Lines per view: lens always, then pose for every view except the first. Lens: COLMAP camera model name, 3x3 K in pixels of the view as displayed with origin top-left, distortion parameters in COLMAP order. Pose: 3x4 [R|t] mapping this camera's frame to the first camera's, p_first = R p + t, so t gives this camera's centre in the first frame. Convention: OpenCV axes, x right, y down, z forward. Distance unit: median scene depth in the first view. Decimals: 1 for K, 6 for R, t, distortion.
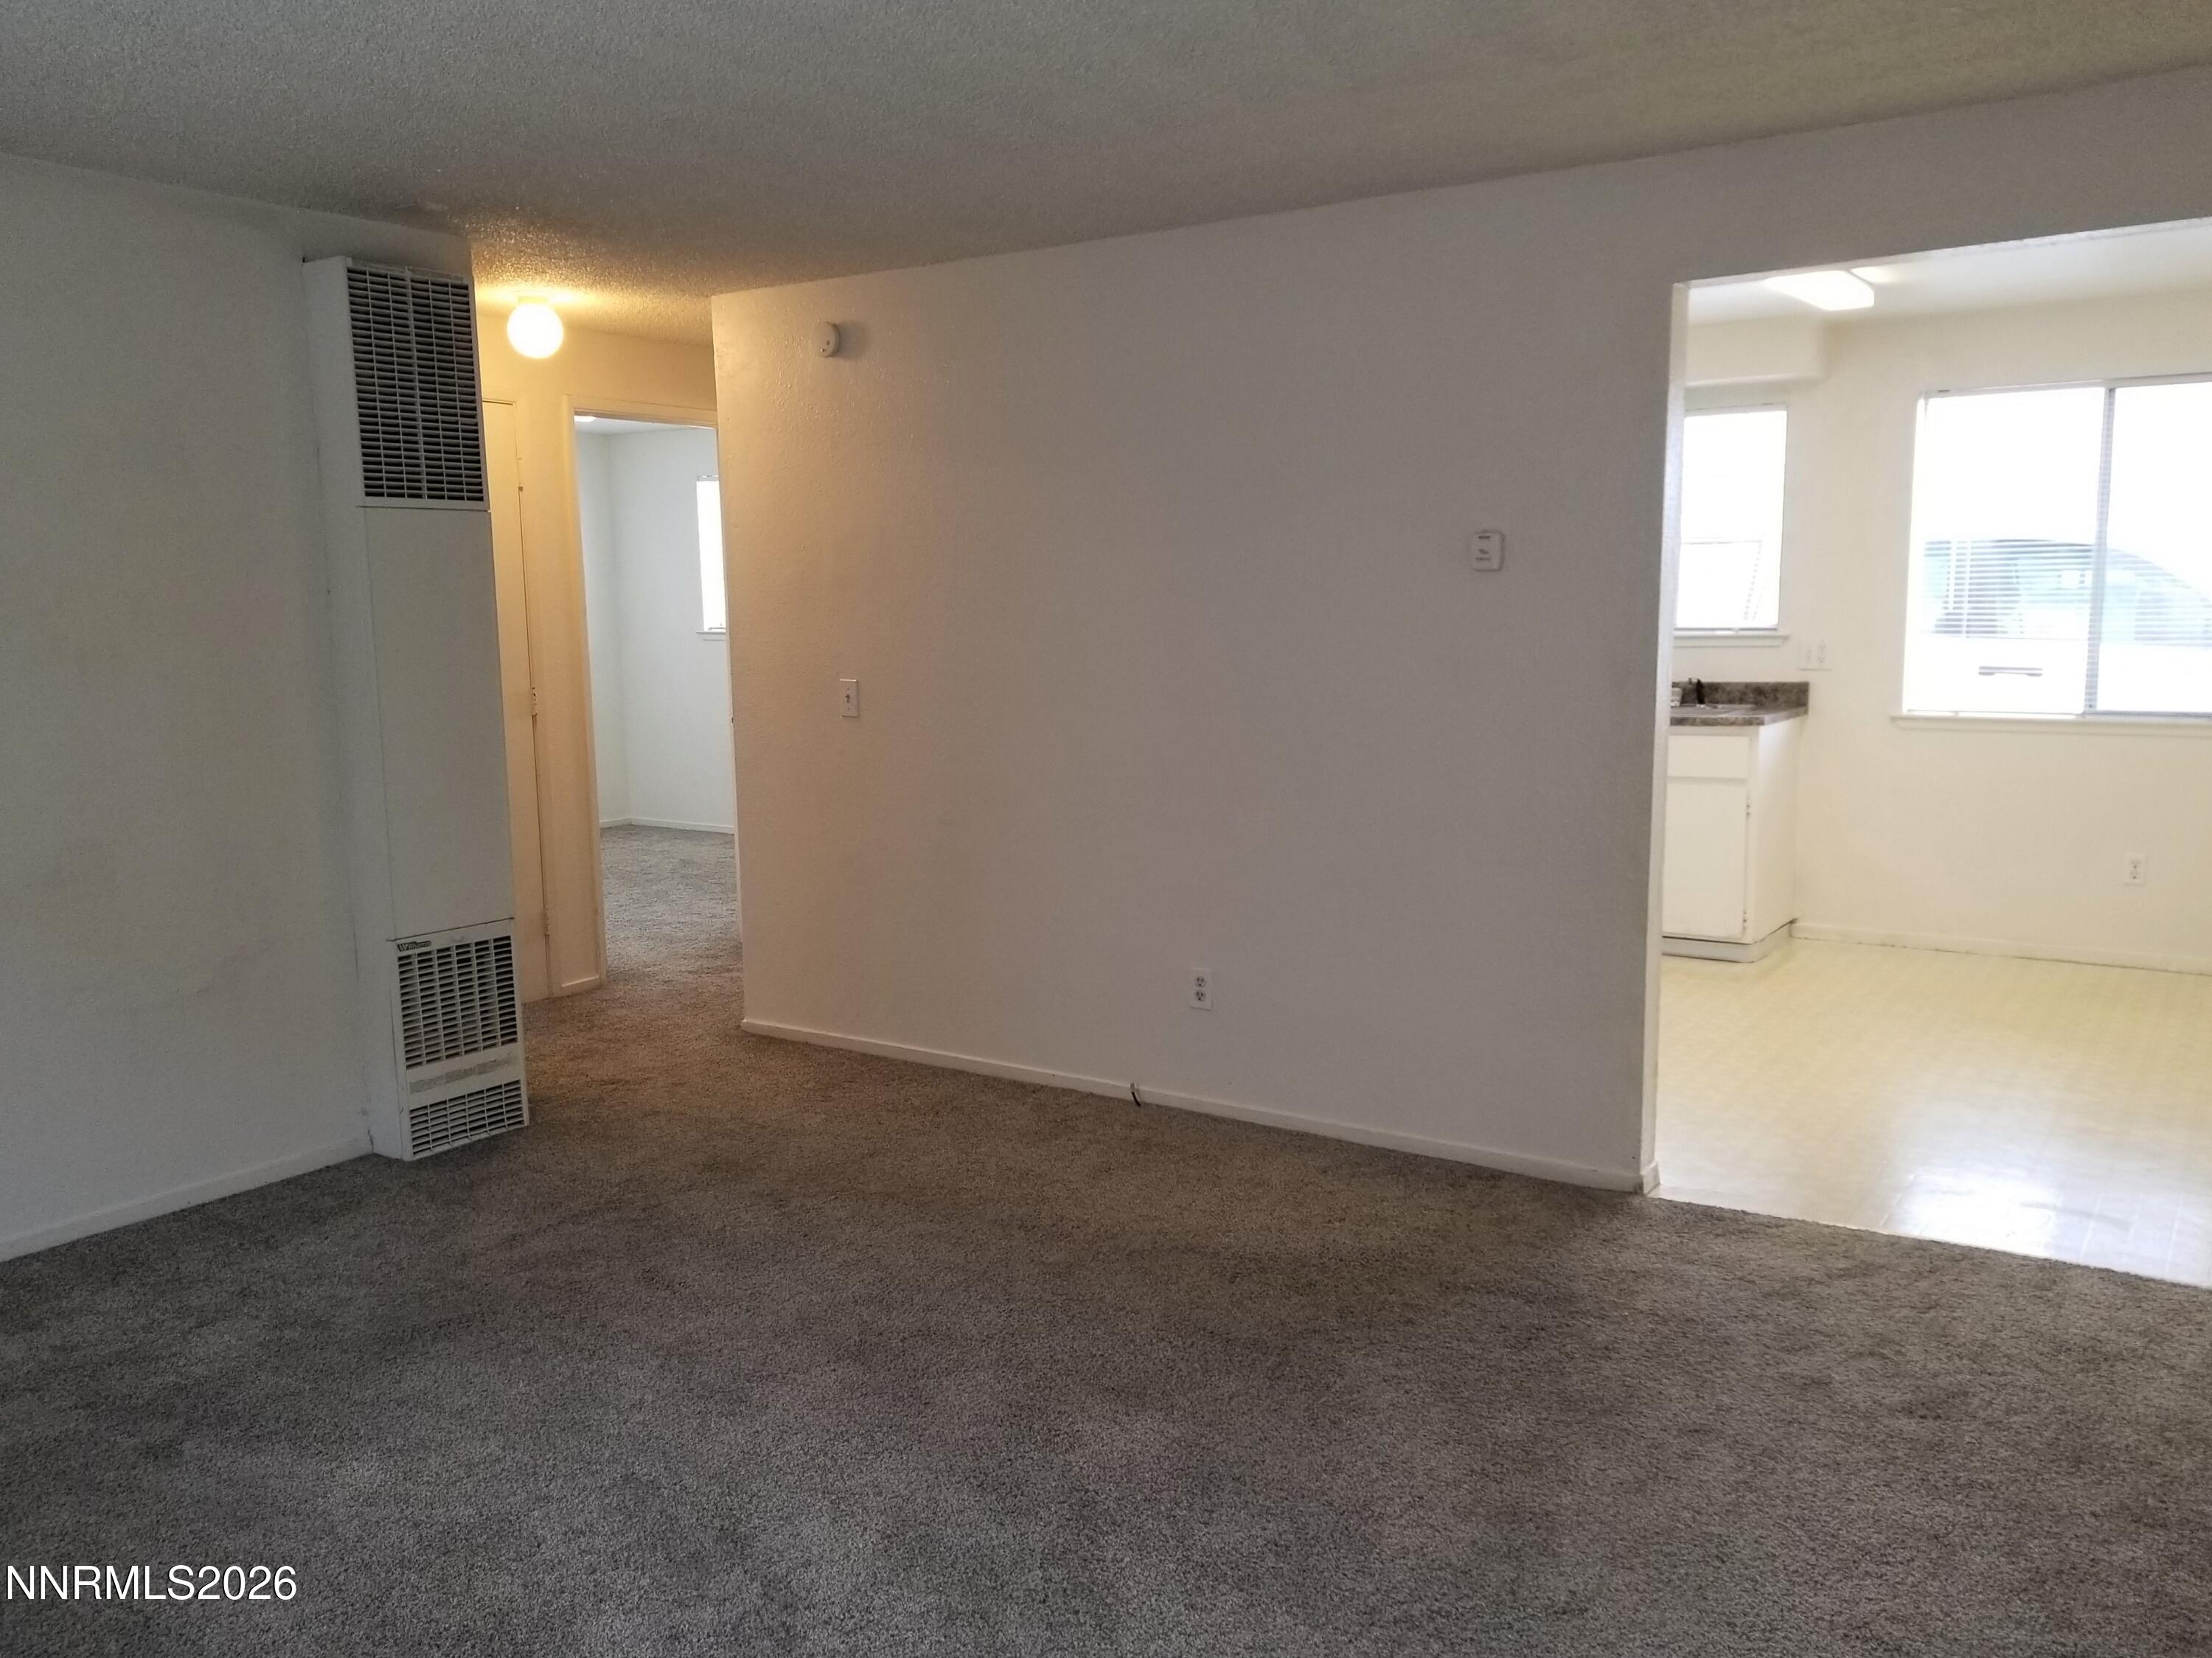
lens RADIAL K [[1759.5, 0, 1106.0], [0, 1759.5, 829.0], [0, 0, 1]] dist [0.109715, -0.160504]
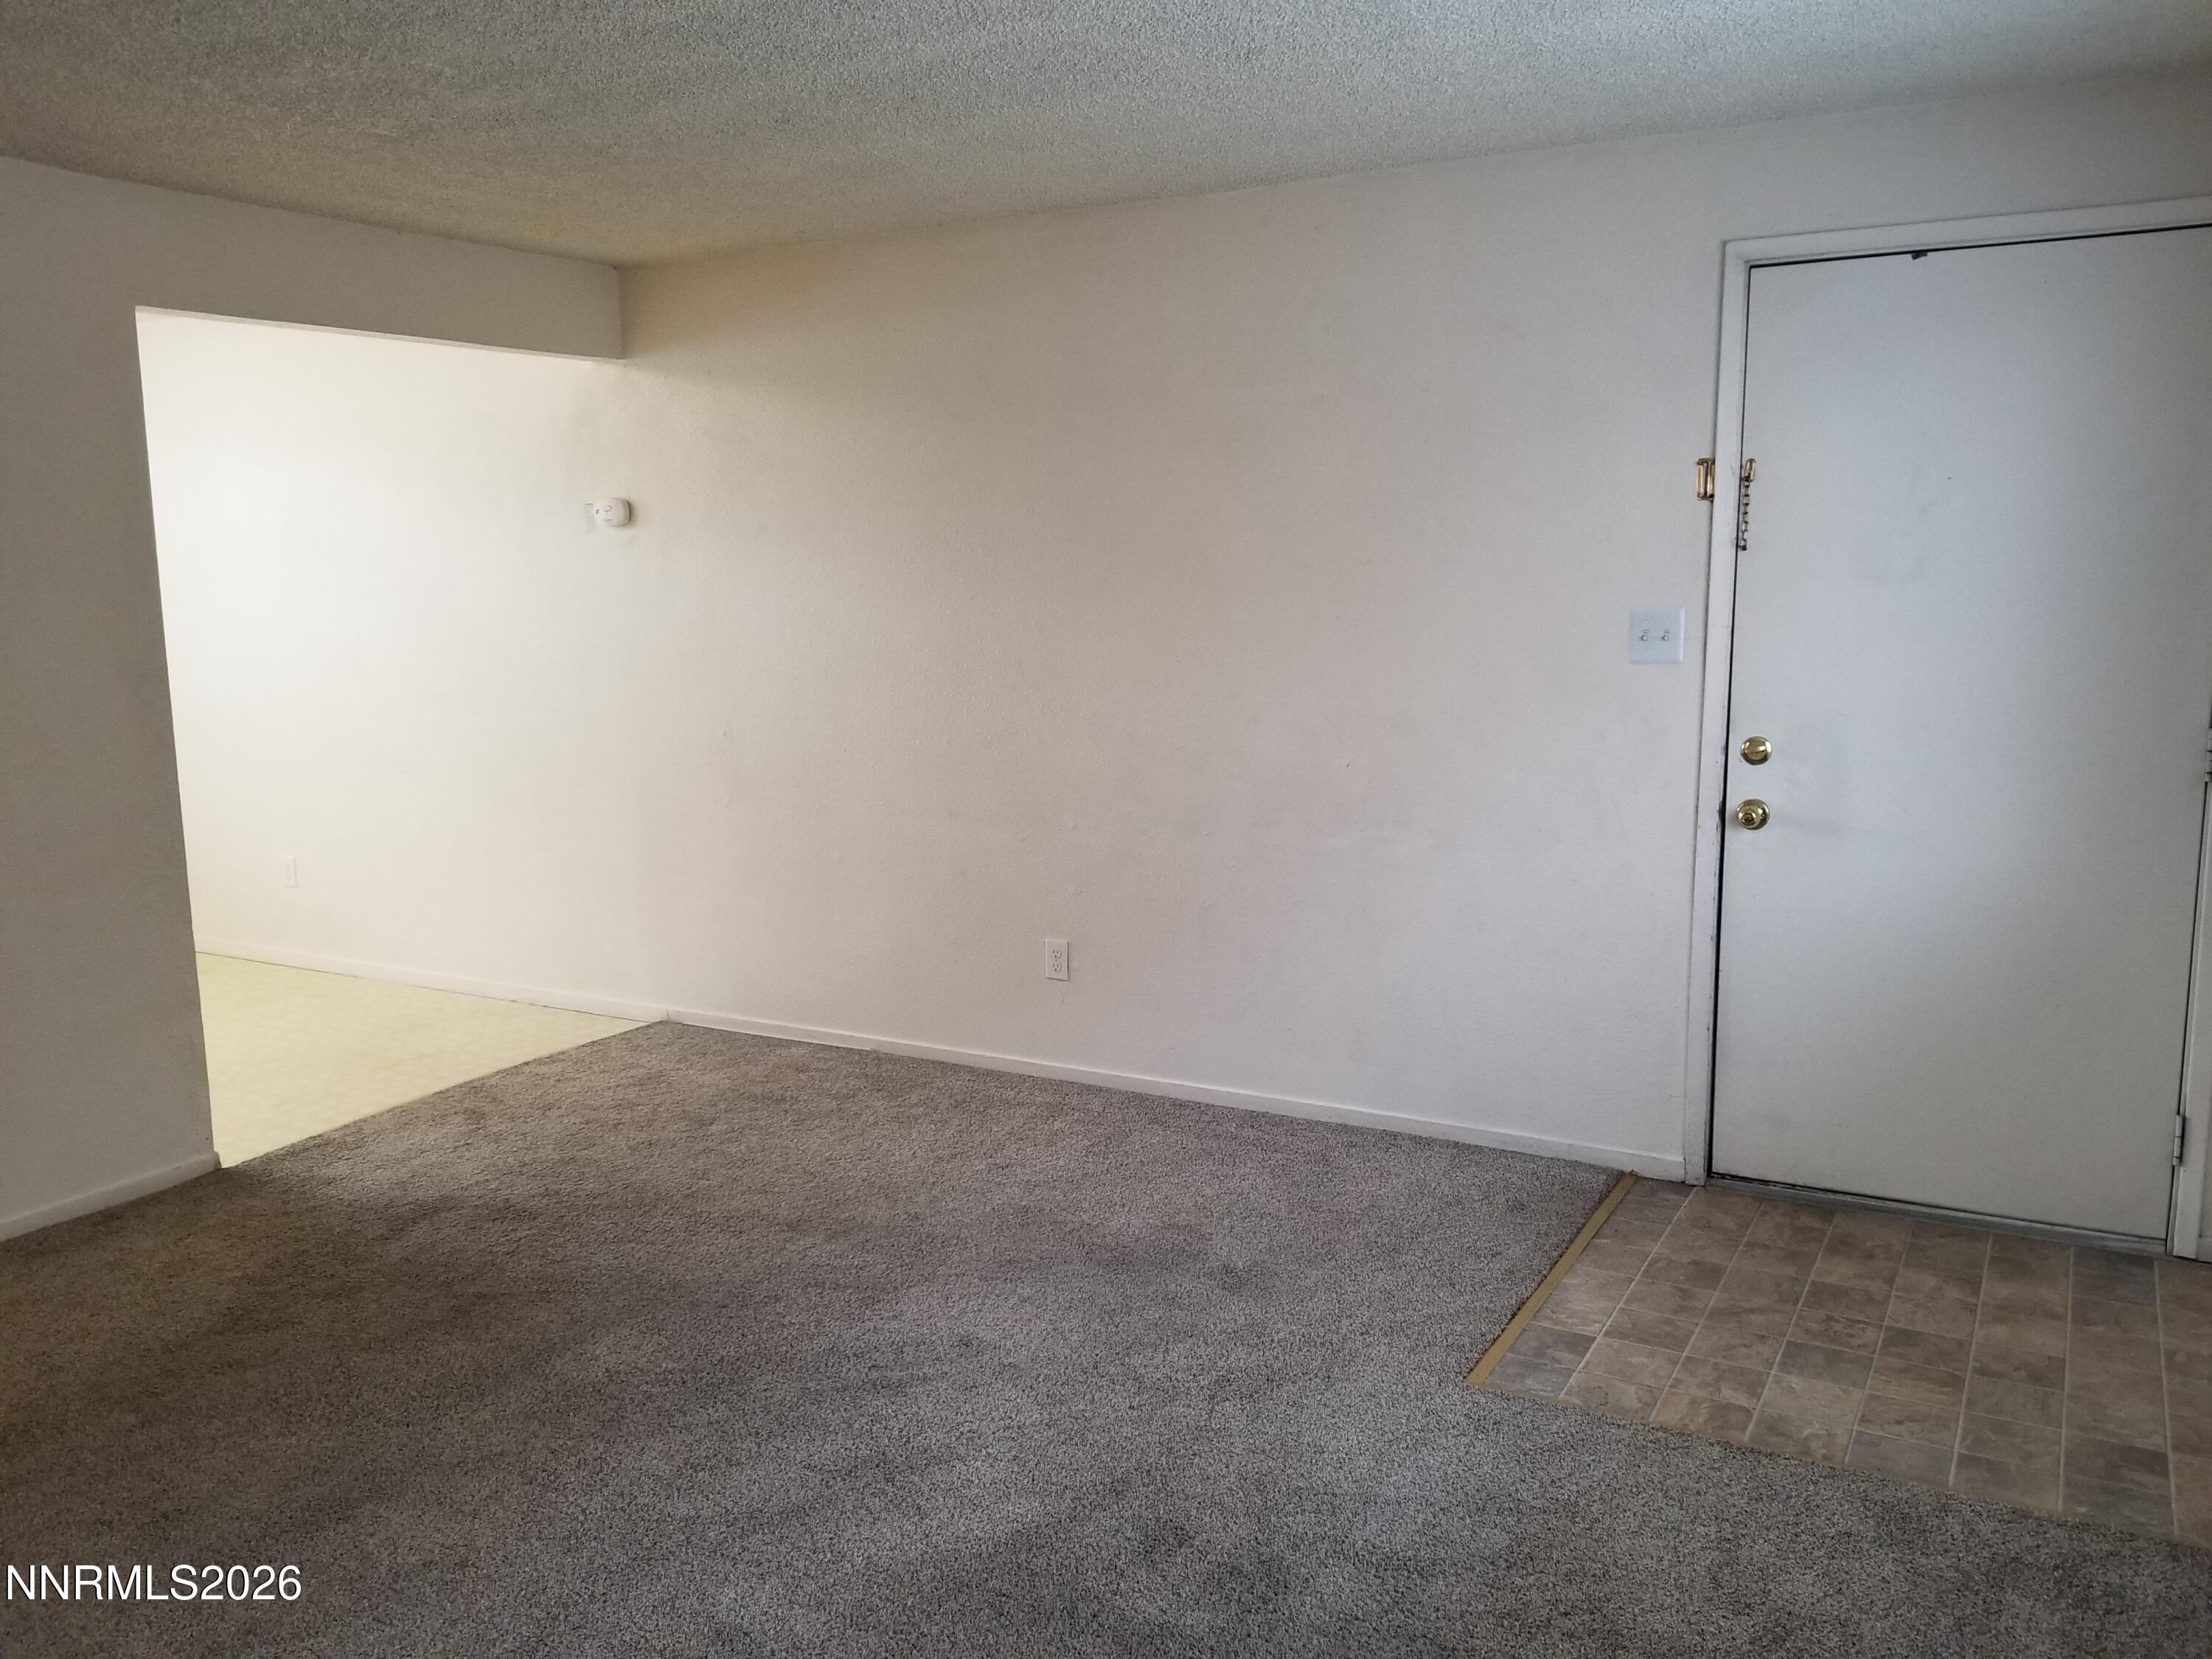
lens RADIAL K [[1726.9, 0, 1106.0], [0, 1726.9, 829.5], [0, 0, 1]] dist [0.108593, -0.185809]
pose [[-0.083686, -0.132183, 0.987686, -0.873637], [0.146652, 0.978737, 0.143411, -0.077538], [-0.985642, 0.156847, -0.062522, 0.590205]]
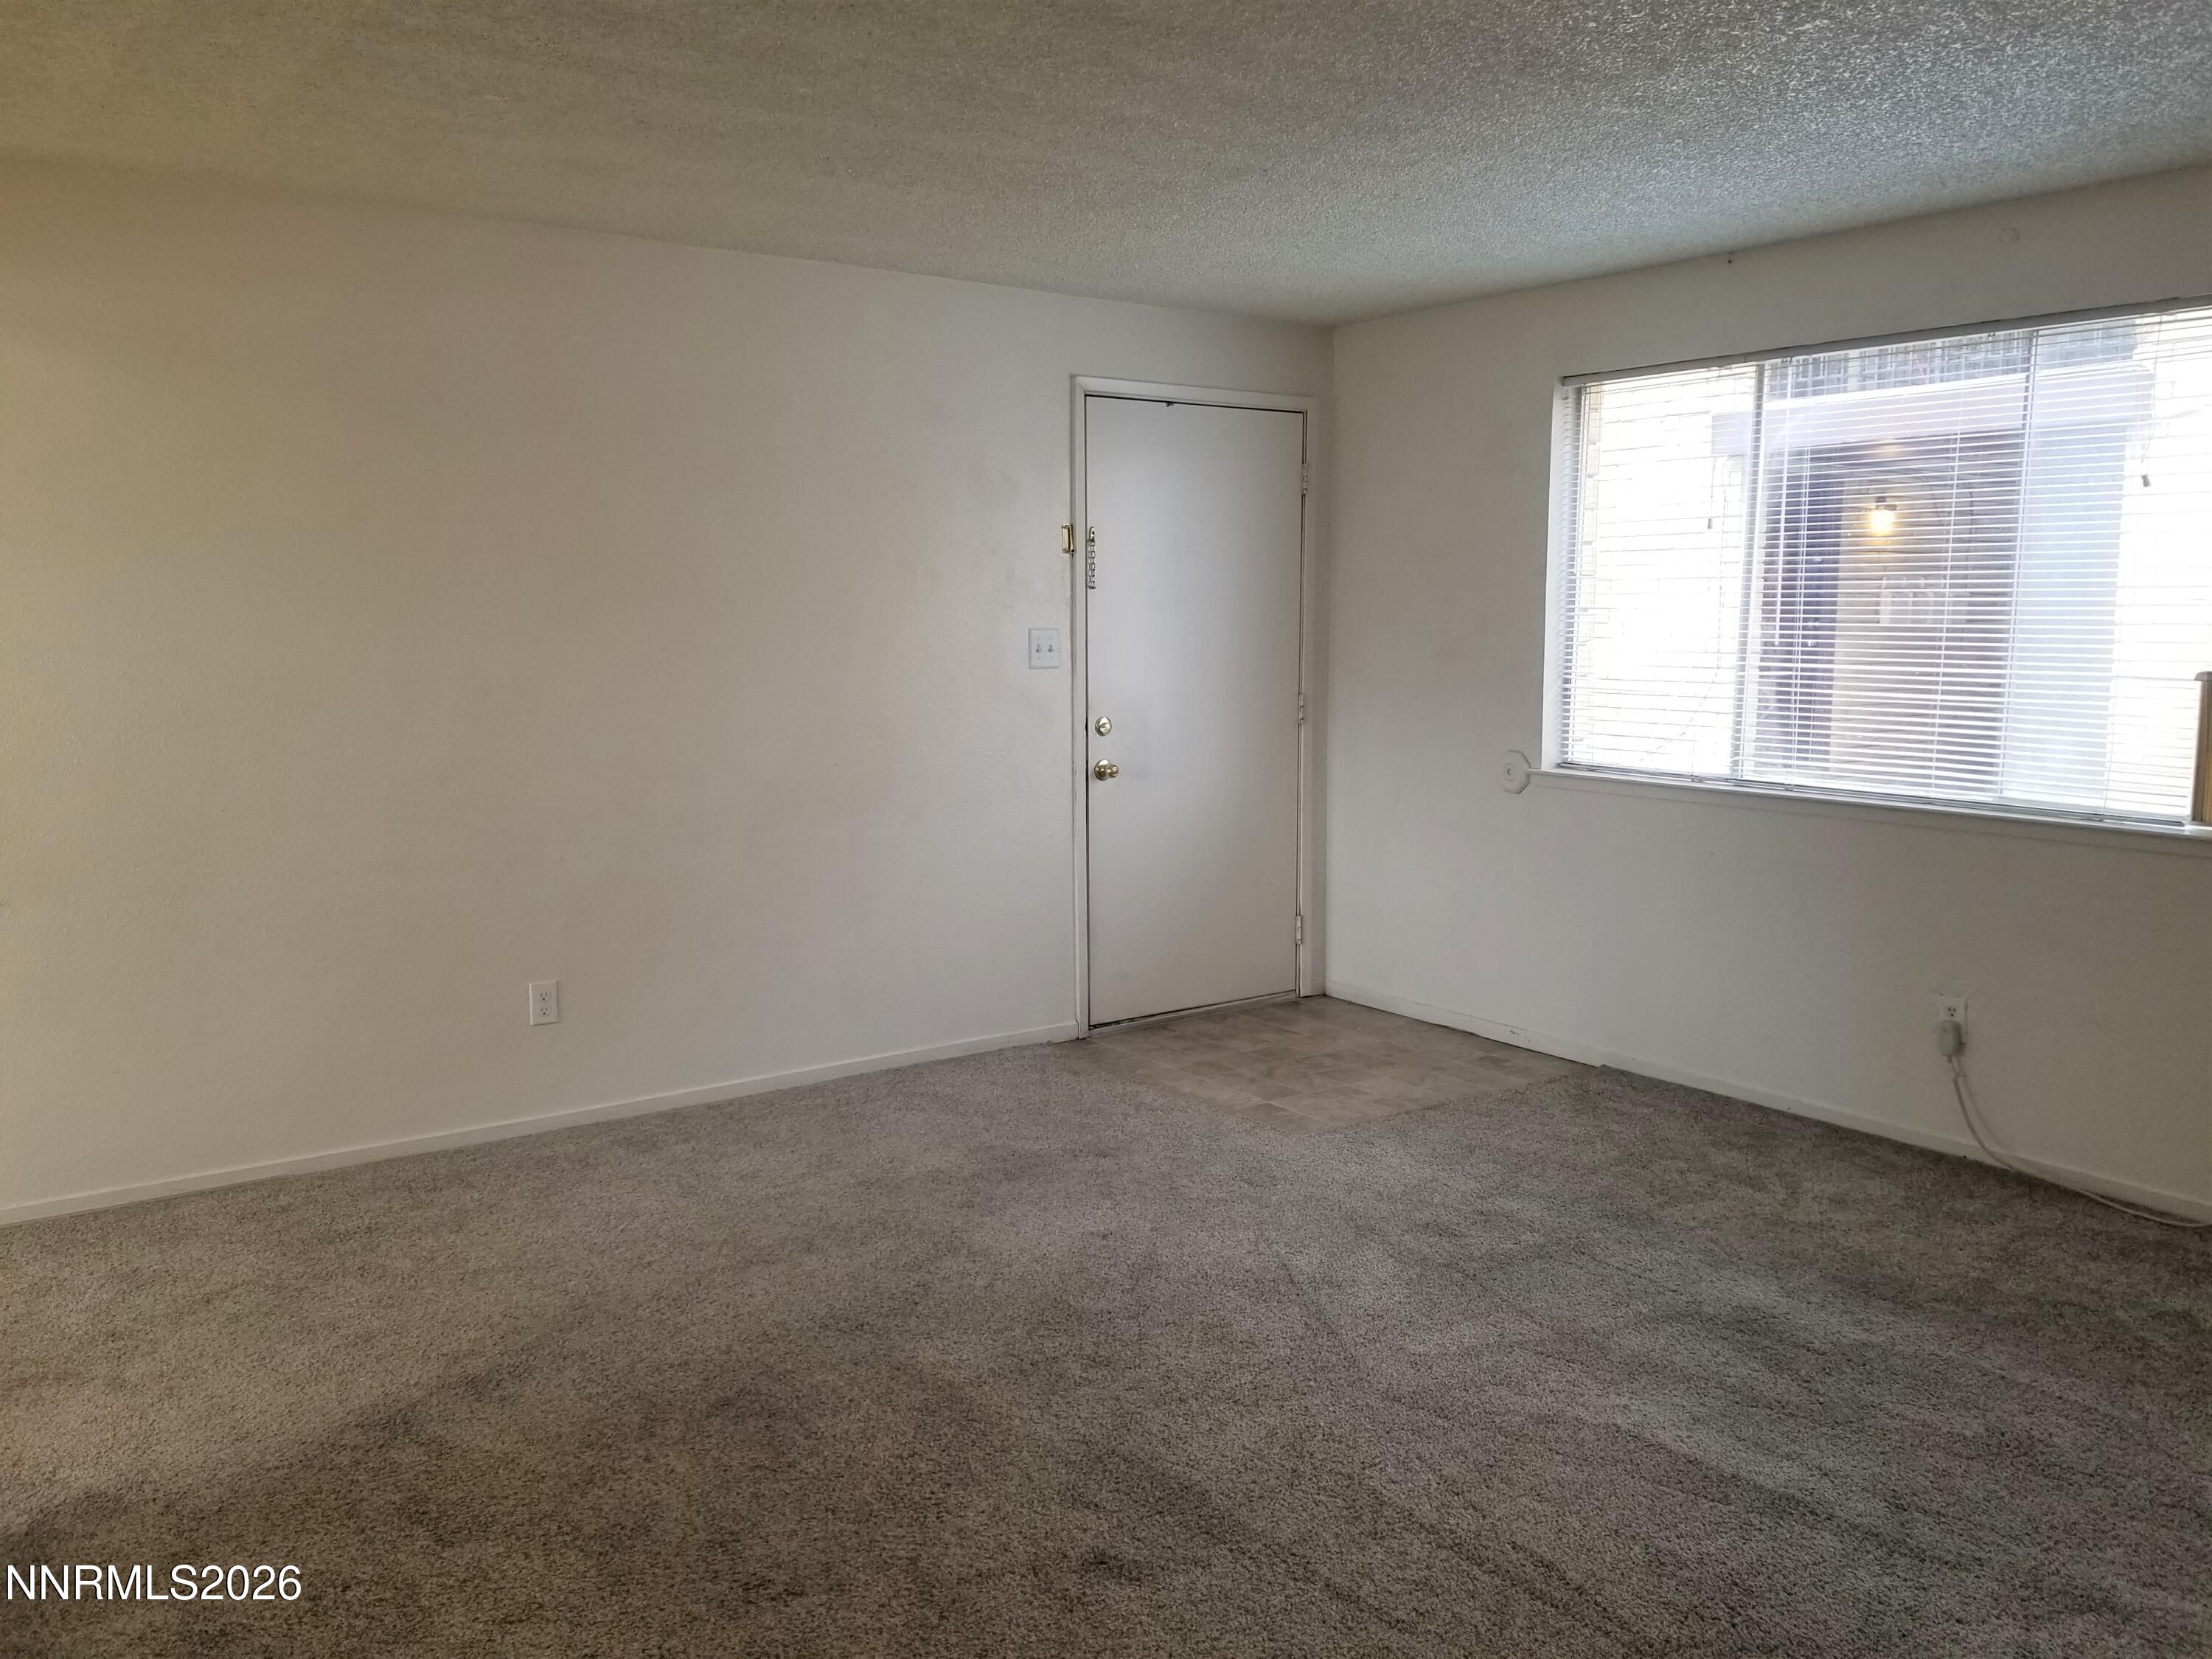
lens RADIAL K [[1759.6, 0, 1106.0], [0, 1759.6, 829.5], [0, 0, 1]] dist [0.109715, -0.160504]
pose [[-0.941460, -0.029847, 0.335801, -0.373374], [0.057208, 0.967483, 0.246381, -0.212329], [-0.332235, 0.251169, -0.909139, 1.582386]]
